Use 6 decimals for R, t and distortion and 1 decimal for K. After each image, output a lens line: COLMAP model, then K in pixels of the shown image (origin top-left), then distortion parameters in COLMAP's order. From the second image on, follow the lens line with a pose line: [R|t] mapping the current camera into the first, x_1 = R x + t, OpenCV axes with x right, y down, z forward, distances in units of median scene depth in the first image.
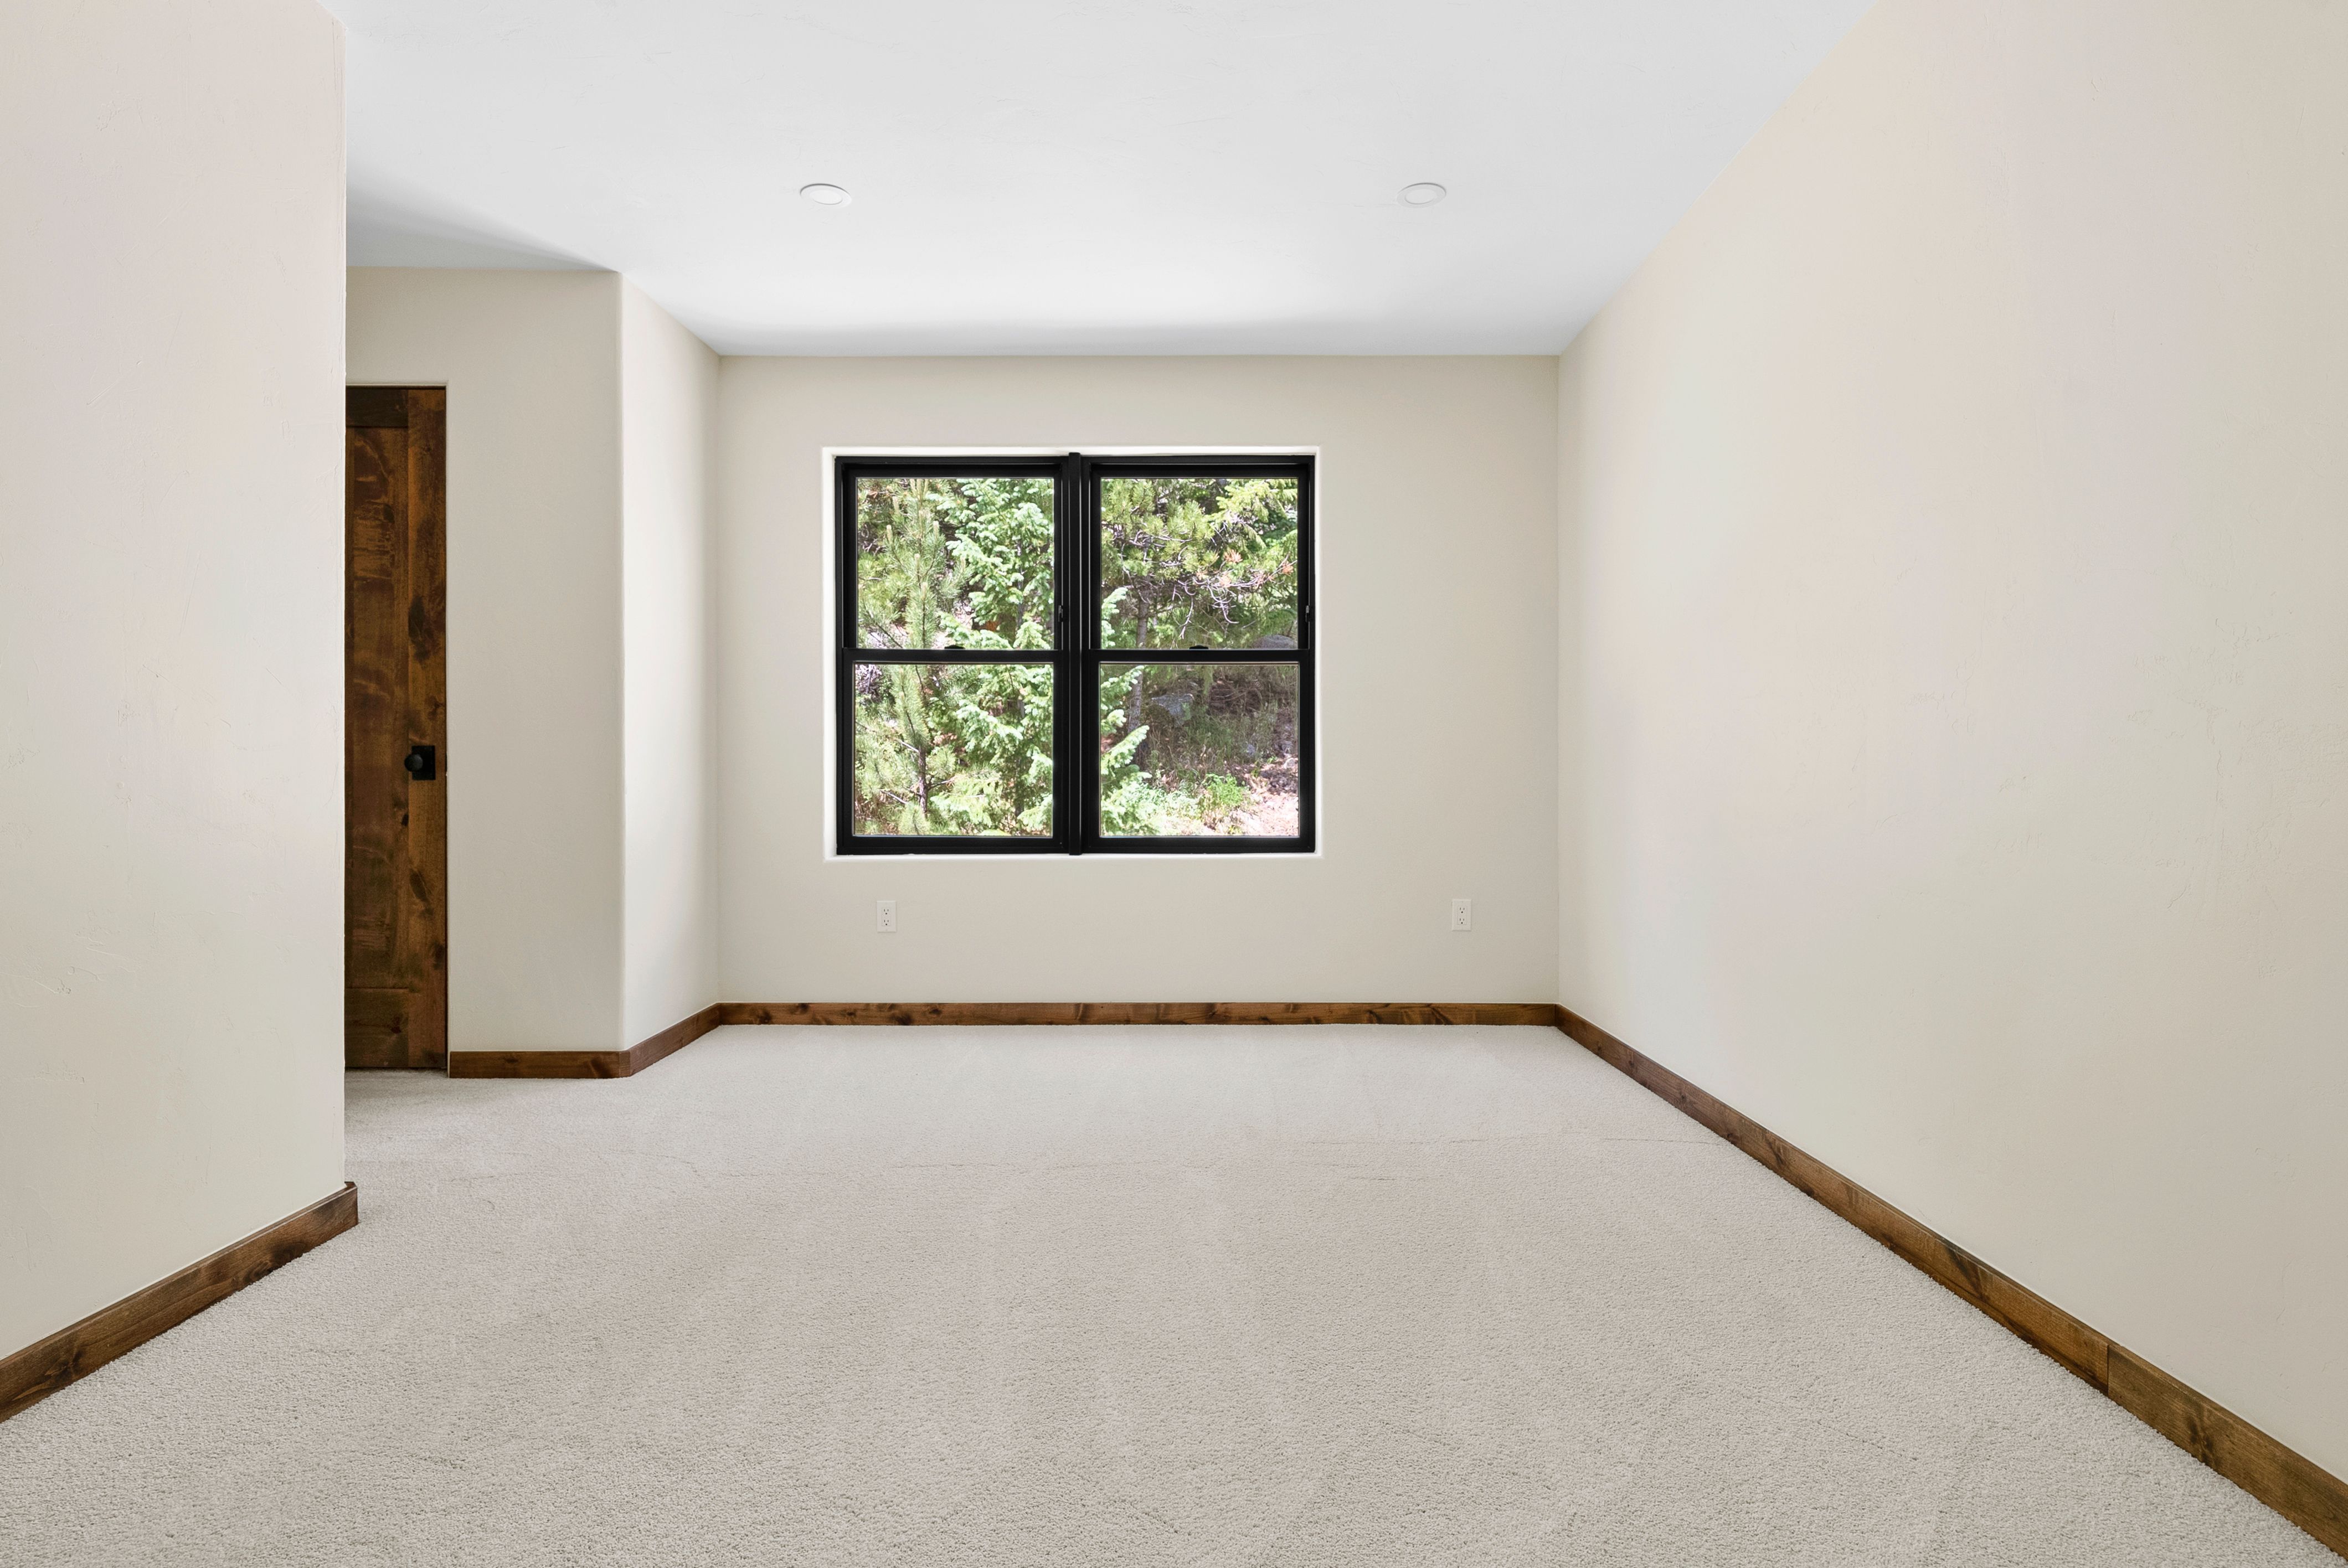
lens RADIAL K [[1190.1, 0, 1181.9], [0, 1190.1, 784.1], [0, 0, 1]] dist [0.001785, 0.001369]
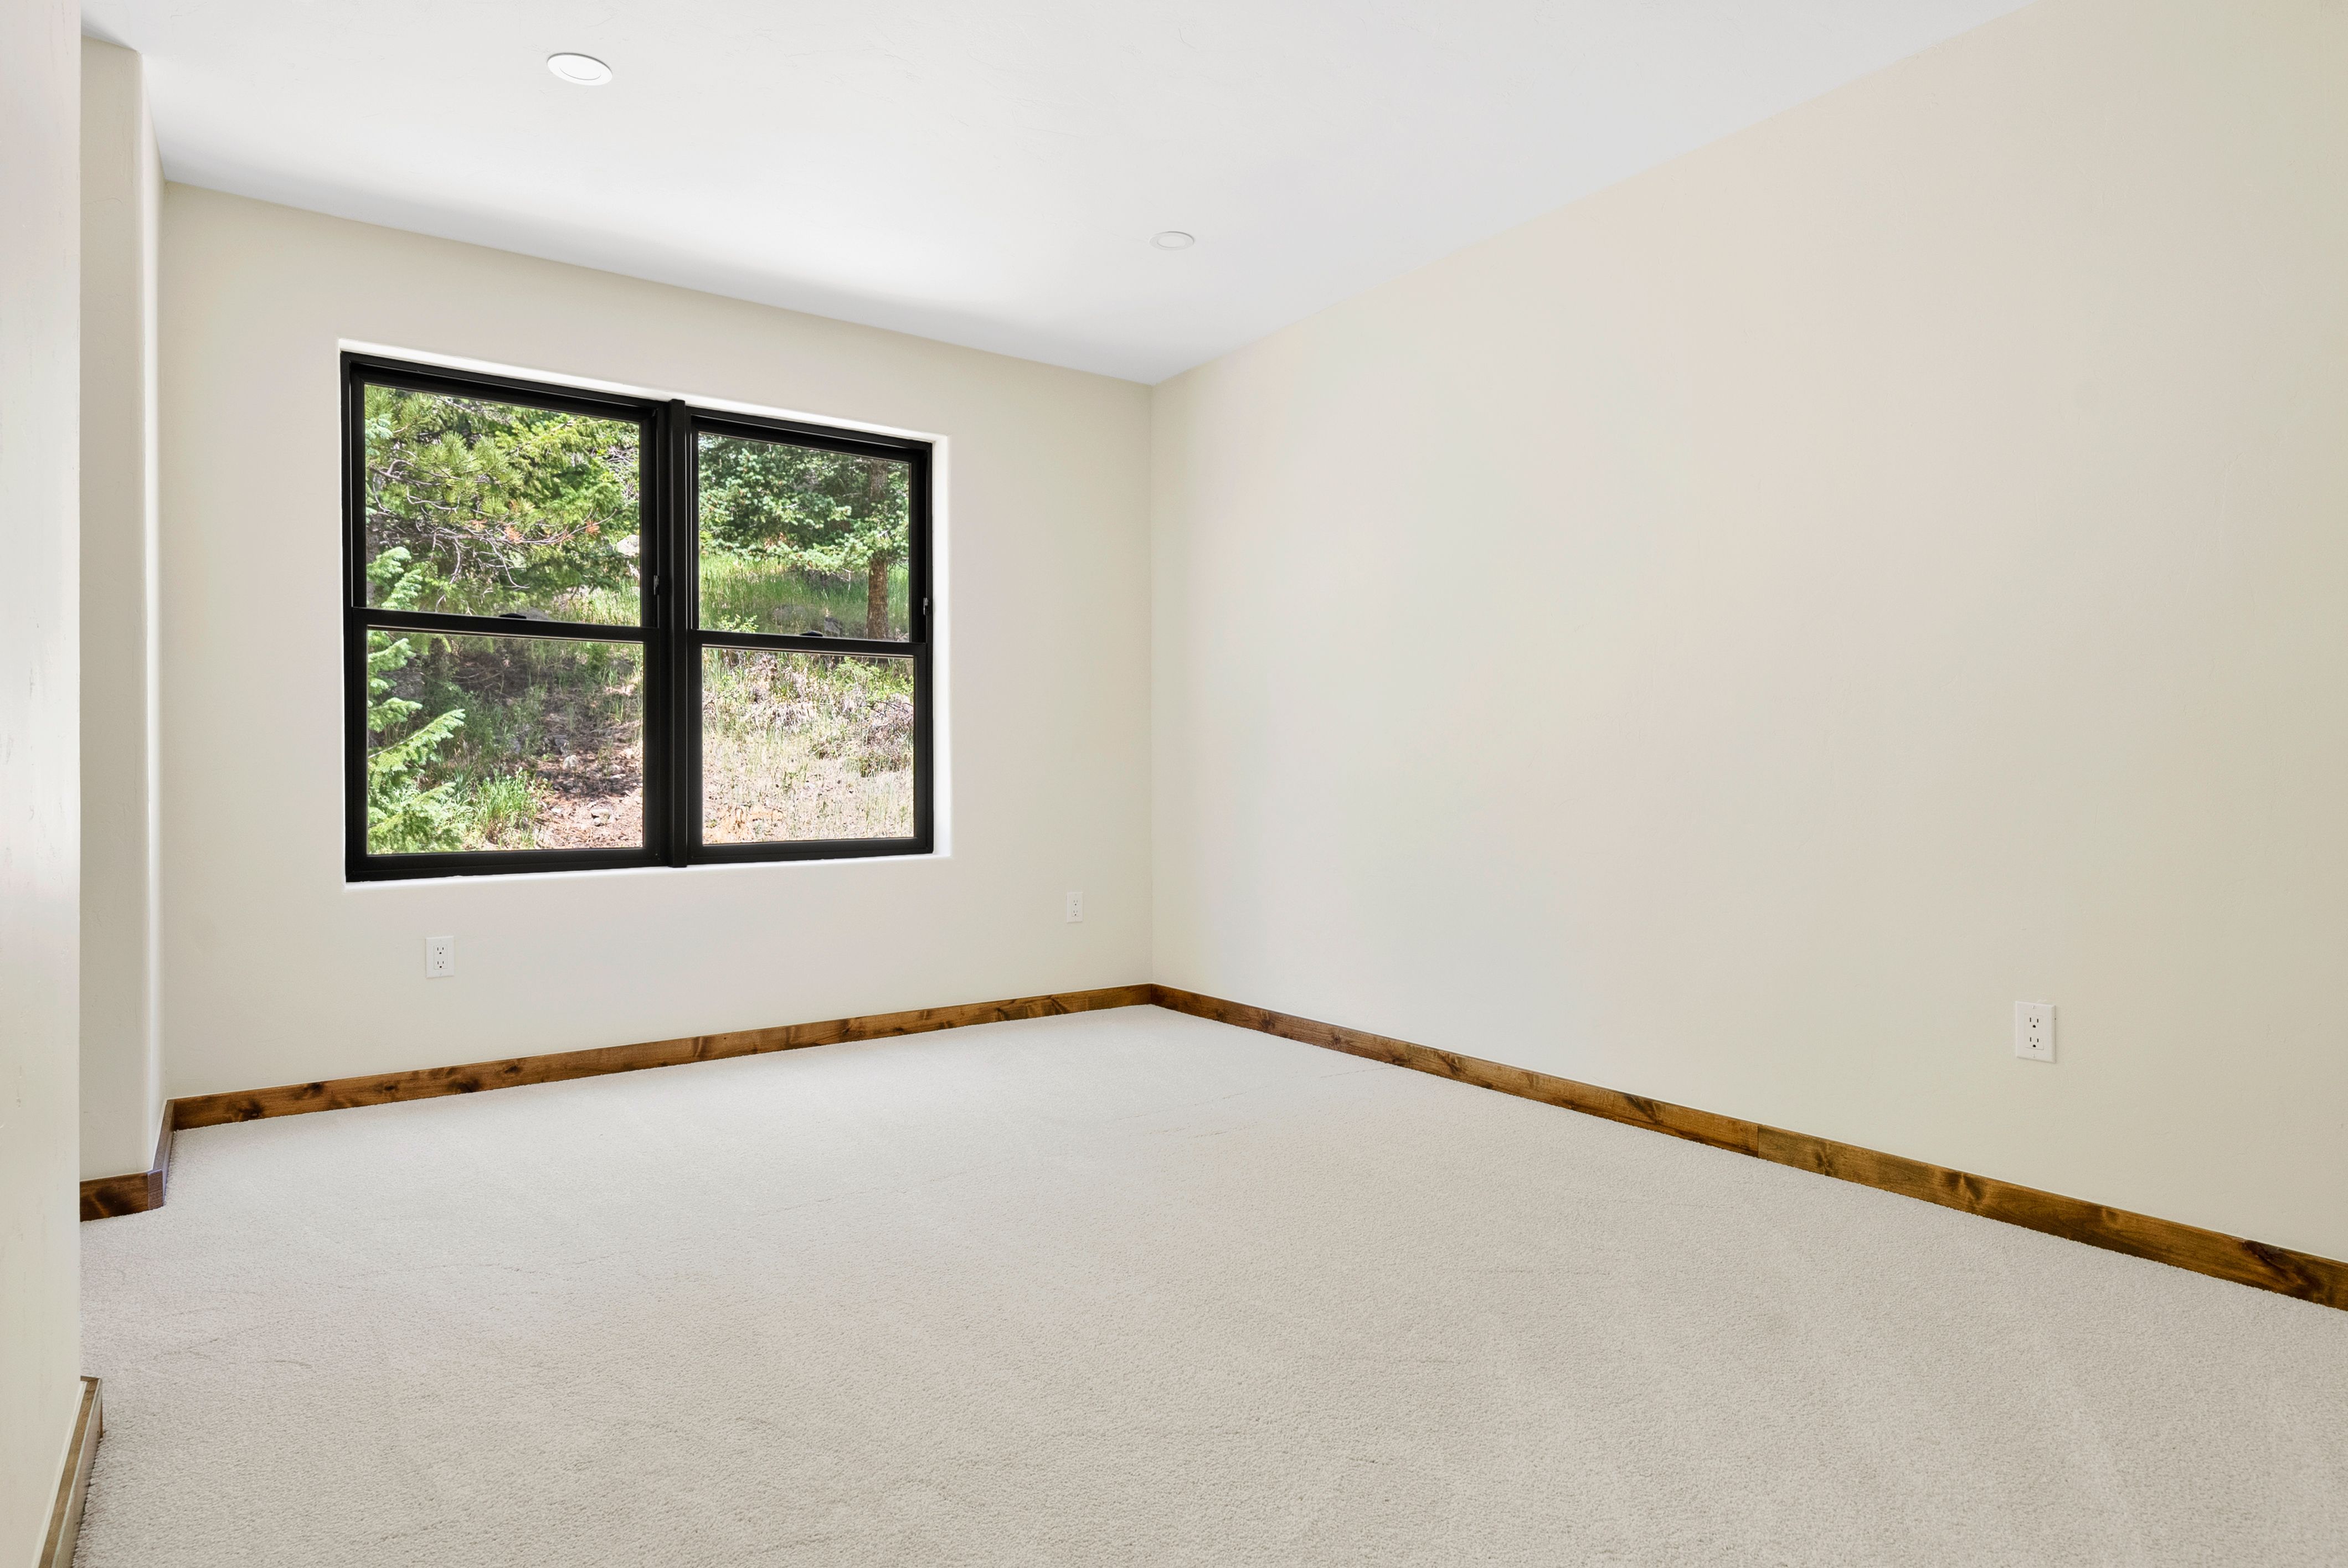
lens RADIAL K [[1324.0, 0, 1179.5], [0, 1324.0, 796.0], [0, 0, 1]] dist [0.005181, 0.002812]
pose [[0.805223, -0.013951, 0.592808, -0.375185], [0.008986, 0.999895, 0.011325, 0.000260], [-0.592904, -0.003792, 0.805264, 0.012401]]
